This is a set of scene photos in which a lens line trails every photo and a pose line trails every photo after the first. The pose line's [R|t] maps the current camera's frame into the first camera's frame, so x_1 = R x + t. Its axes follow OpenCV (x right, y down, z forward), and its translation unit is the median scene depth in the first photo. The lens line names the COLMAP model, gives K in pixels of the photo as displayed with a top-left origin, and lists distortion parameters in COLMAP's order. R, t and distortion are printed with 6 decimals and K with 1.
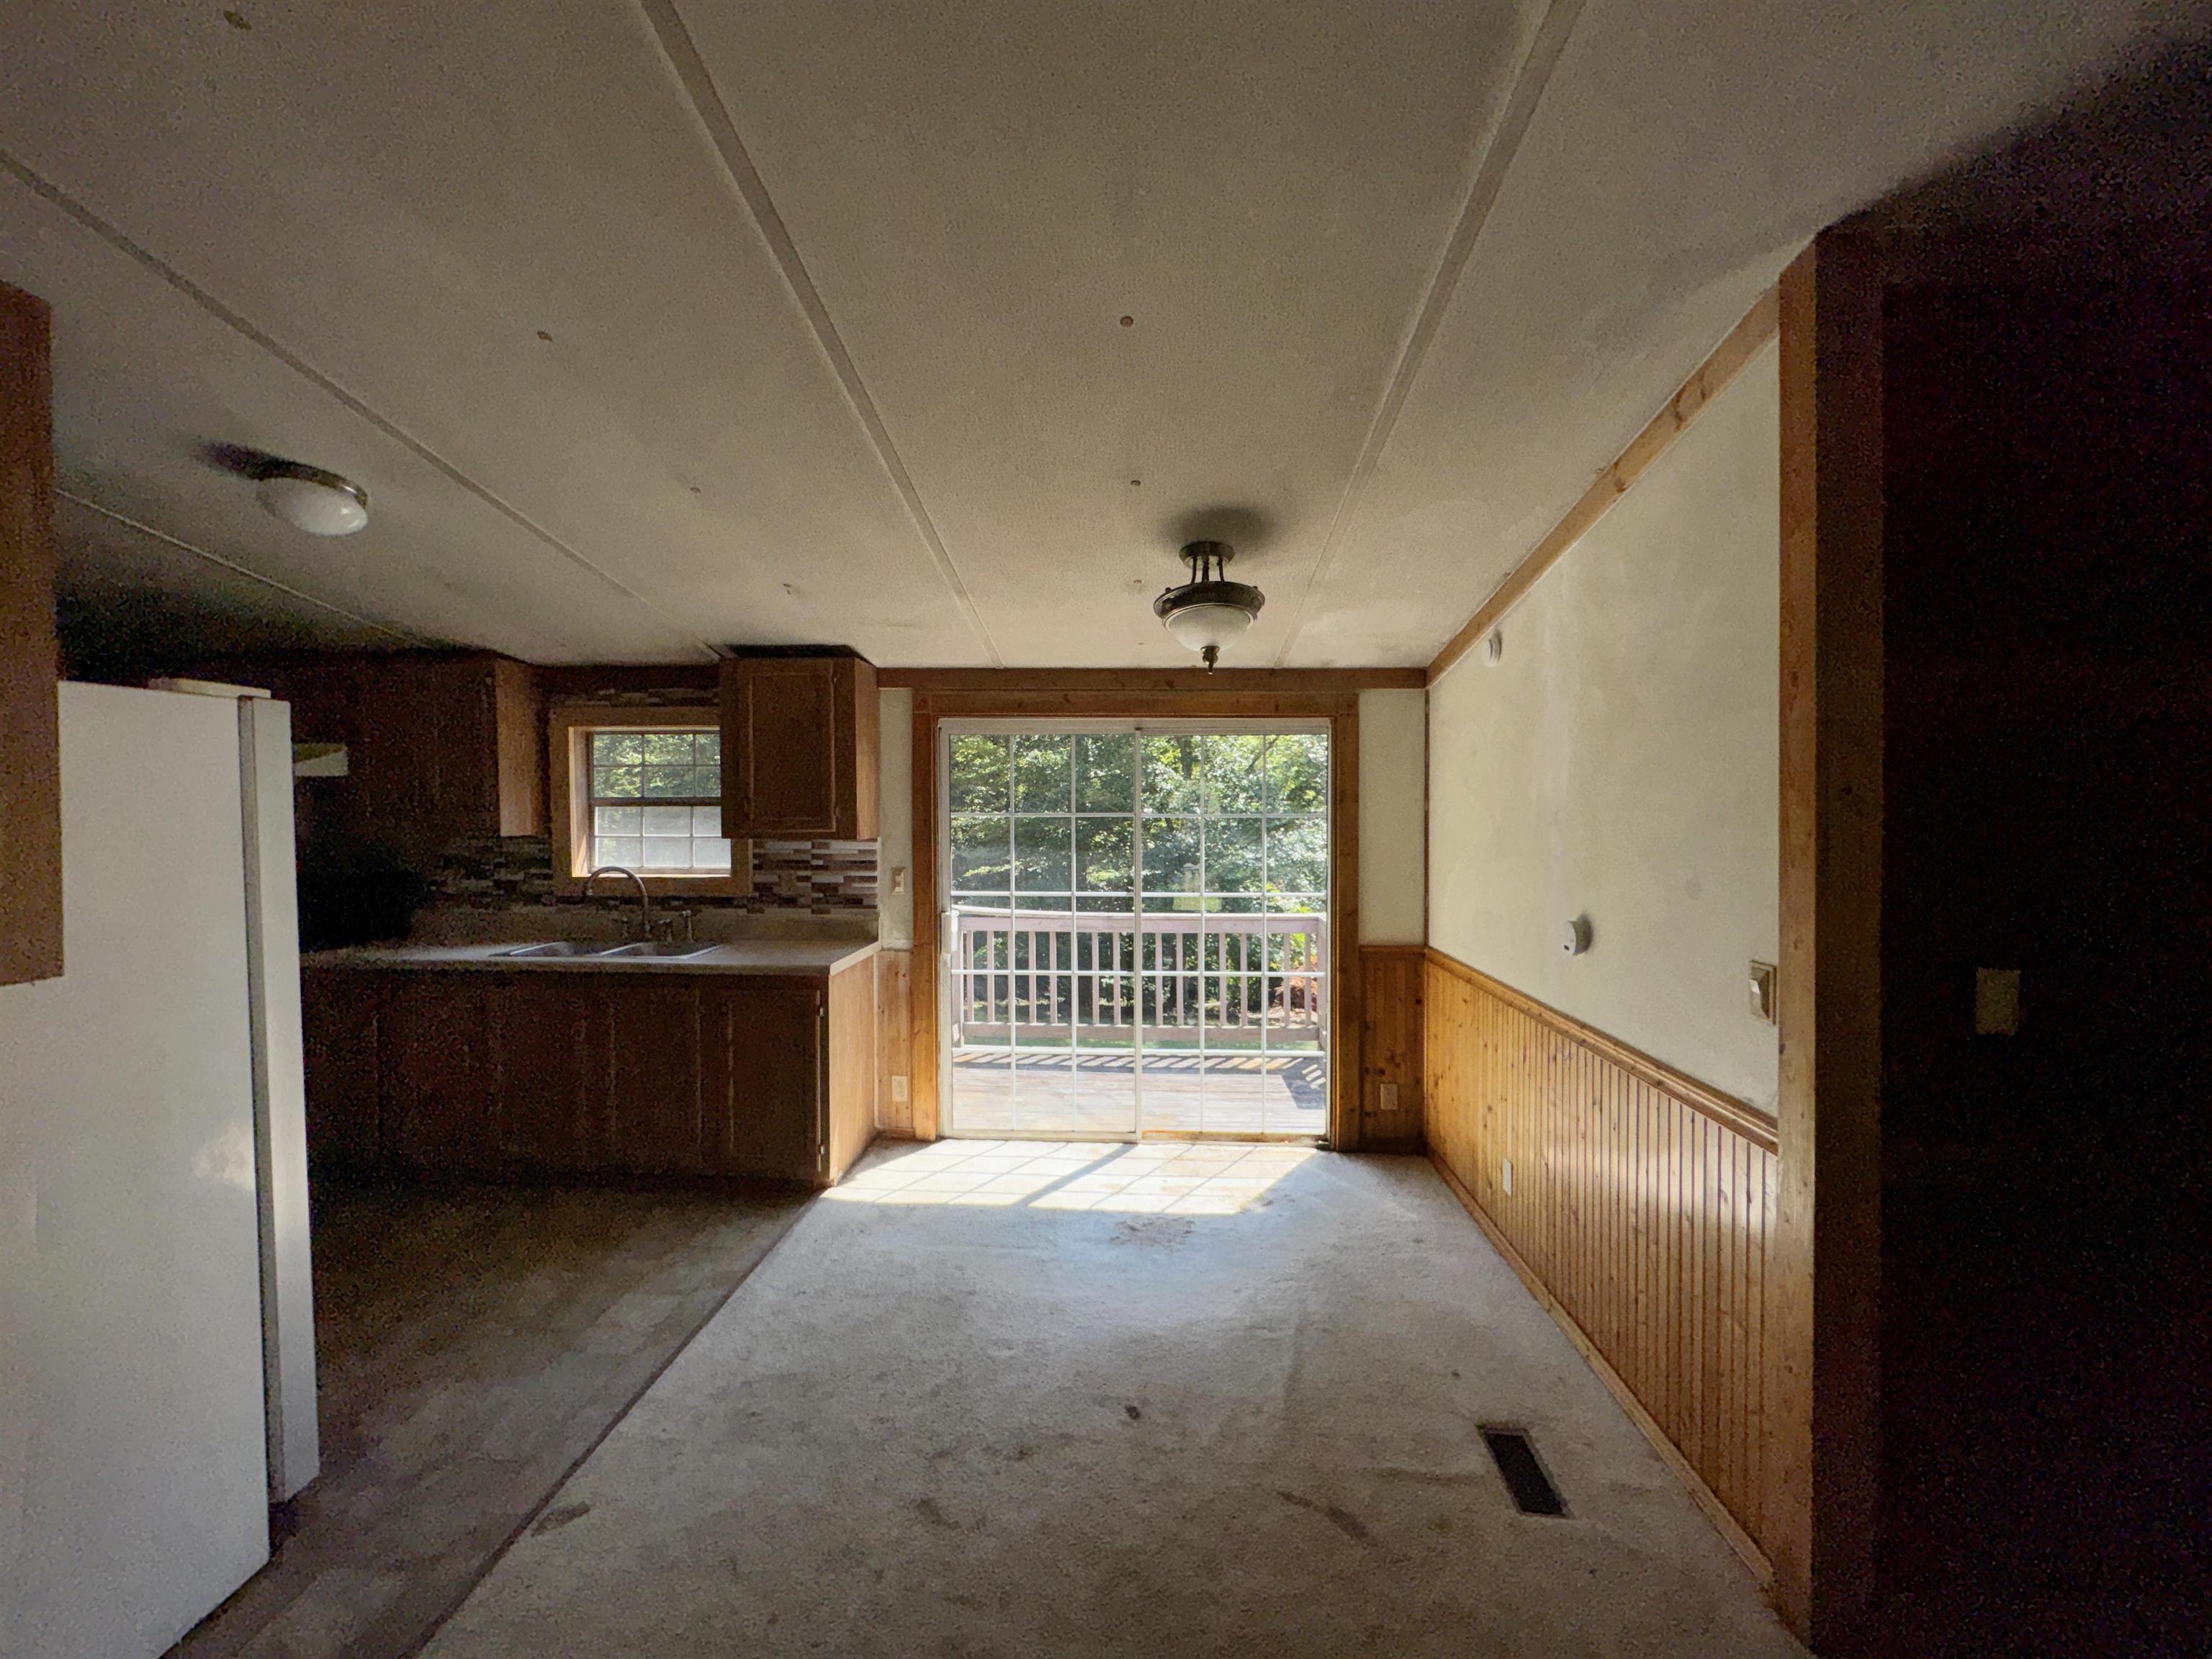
lens RADIAL K [[914.7, 0, 1106.0], [0, 914.7, 829.5], [0, 0, 1]] dist [0.002401, 0.000225]
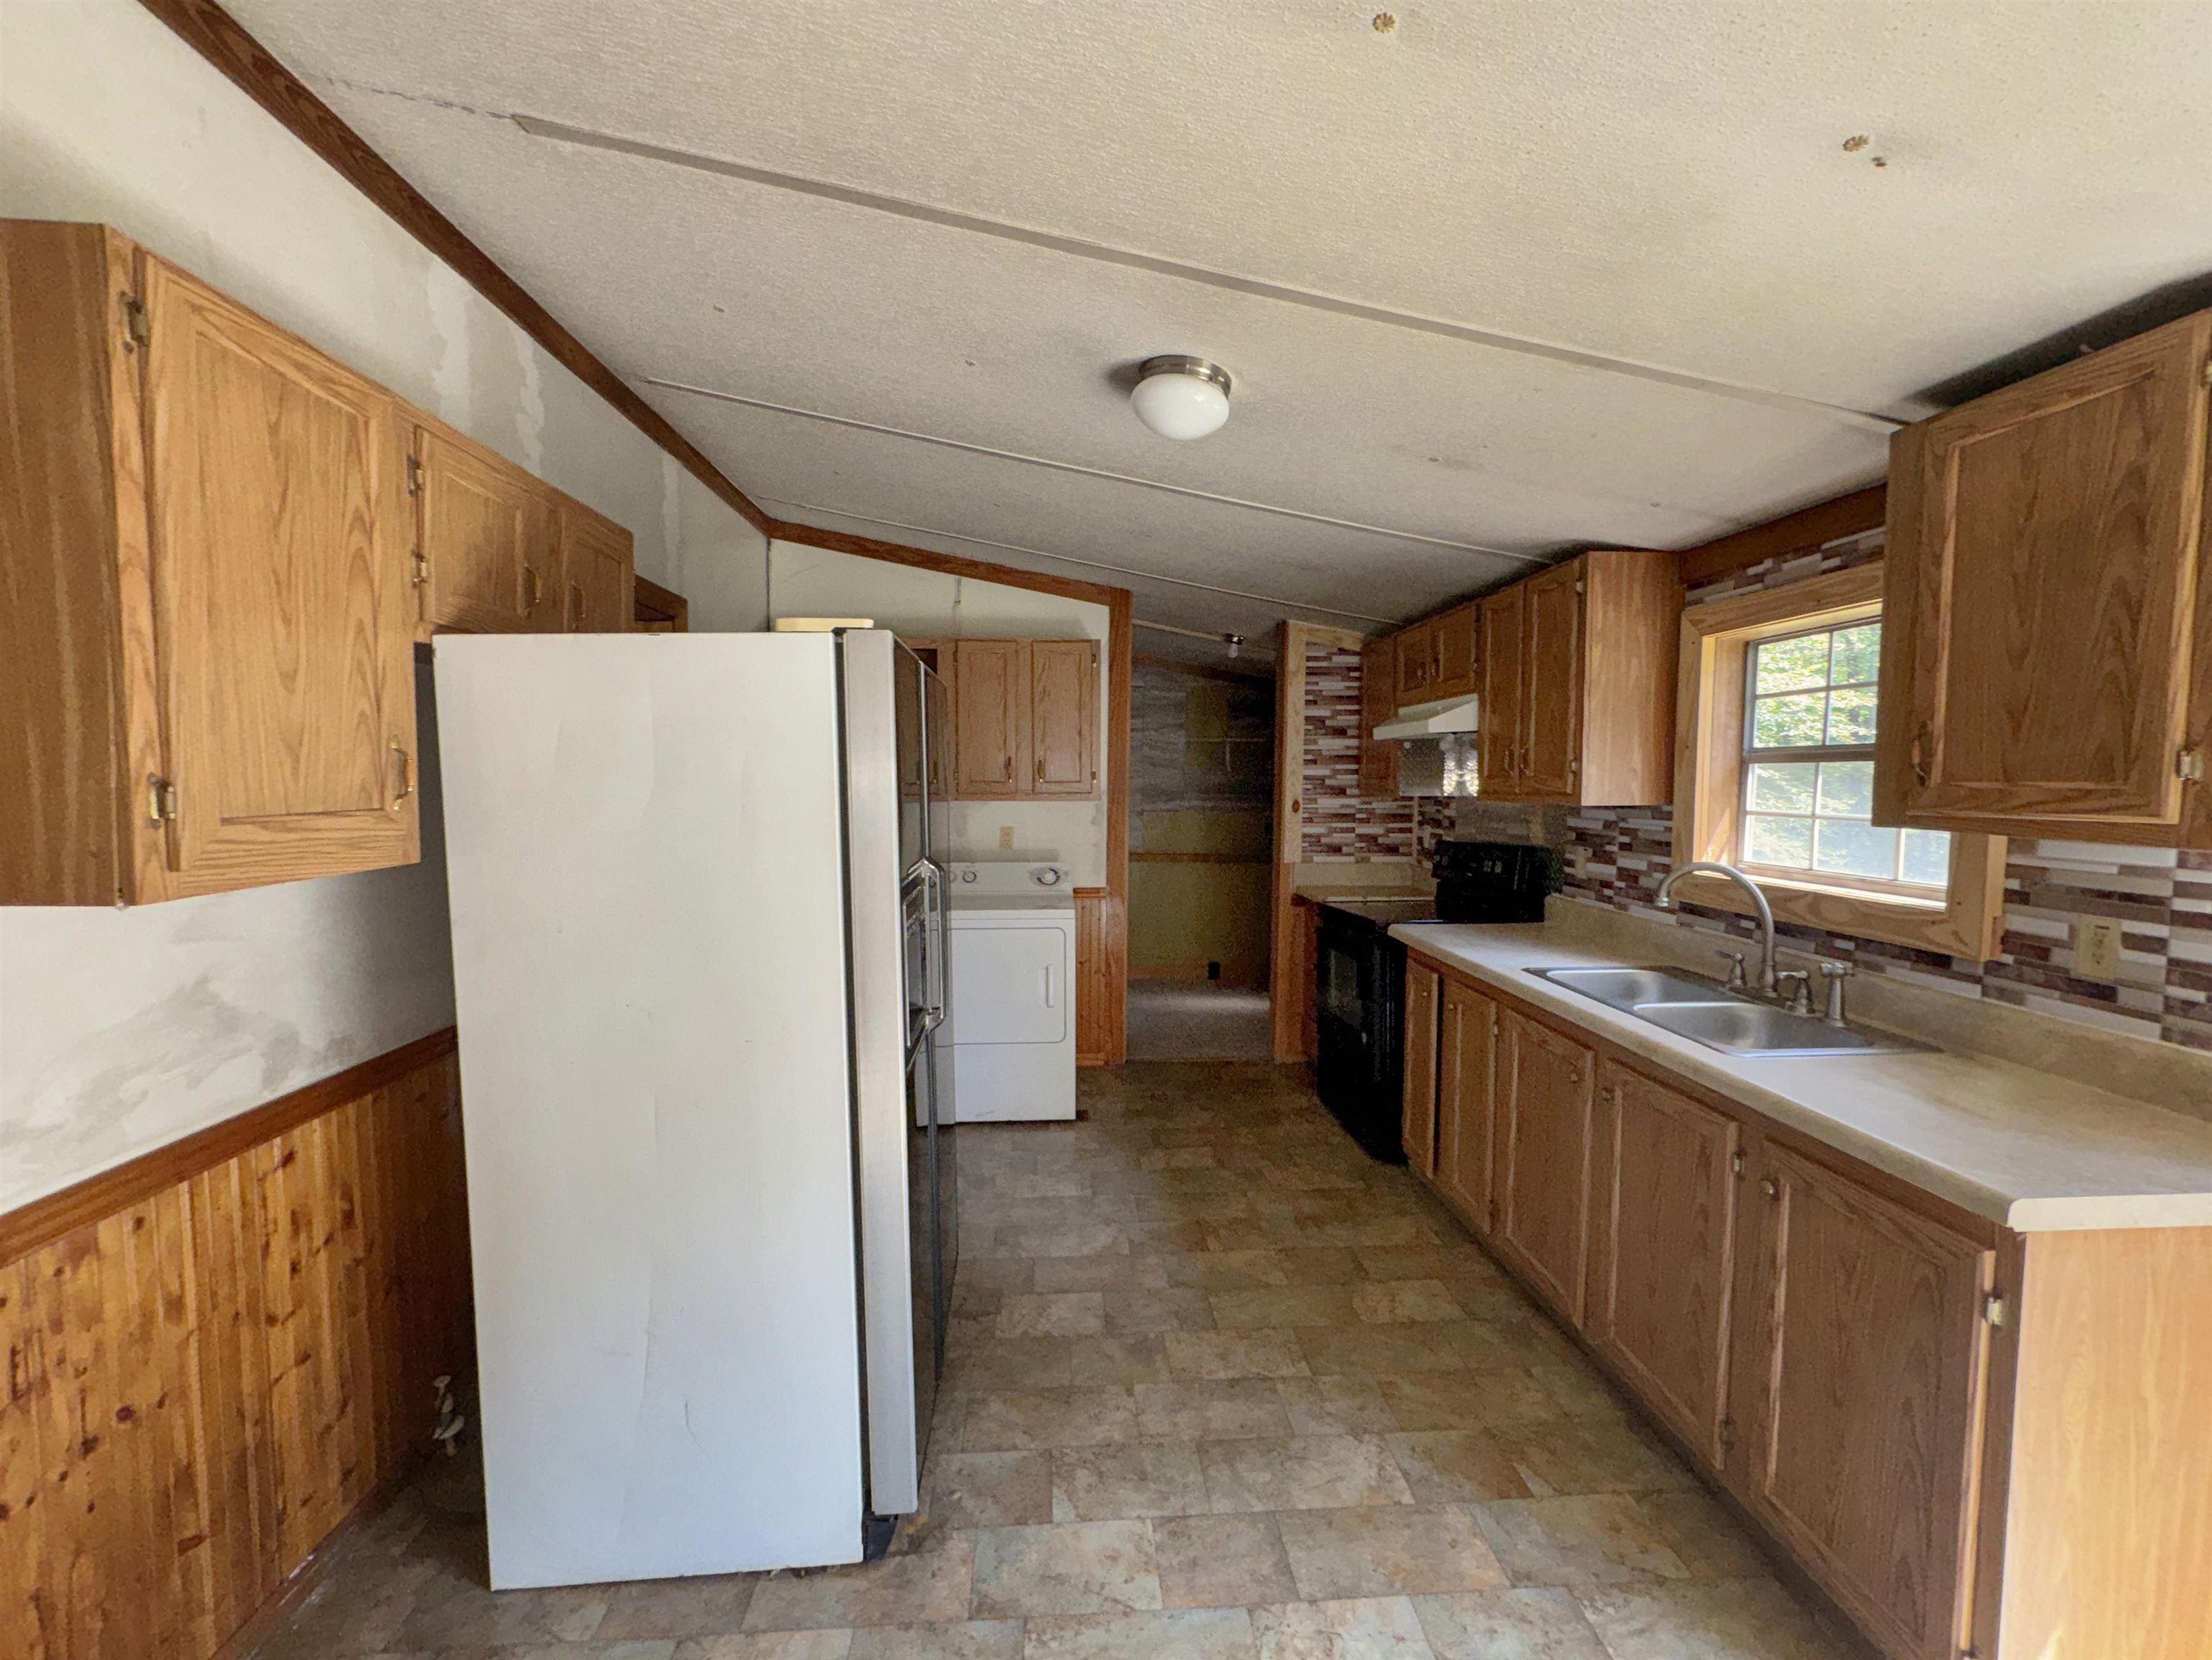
lens RADIAL K [[914.9, 0, 1106.0], [0, 914.9, 830.0], [0, 0, 1]] dist [0.002401, 0.000225]
pose [[0.119504, 0.060521, -0.990987, -0.001525], [-0.028920, 0.997929, 0.057458, -0.003377], [0.992412, 0.021793, 0.121007, 0.517420]]
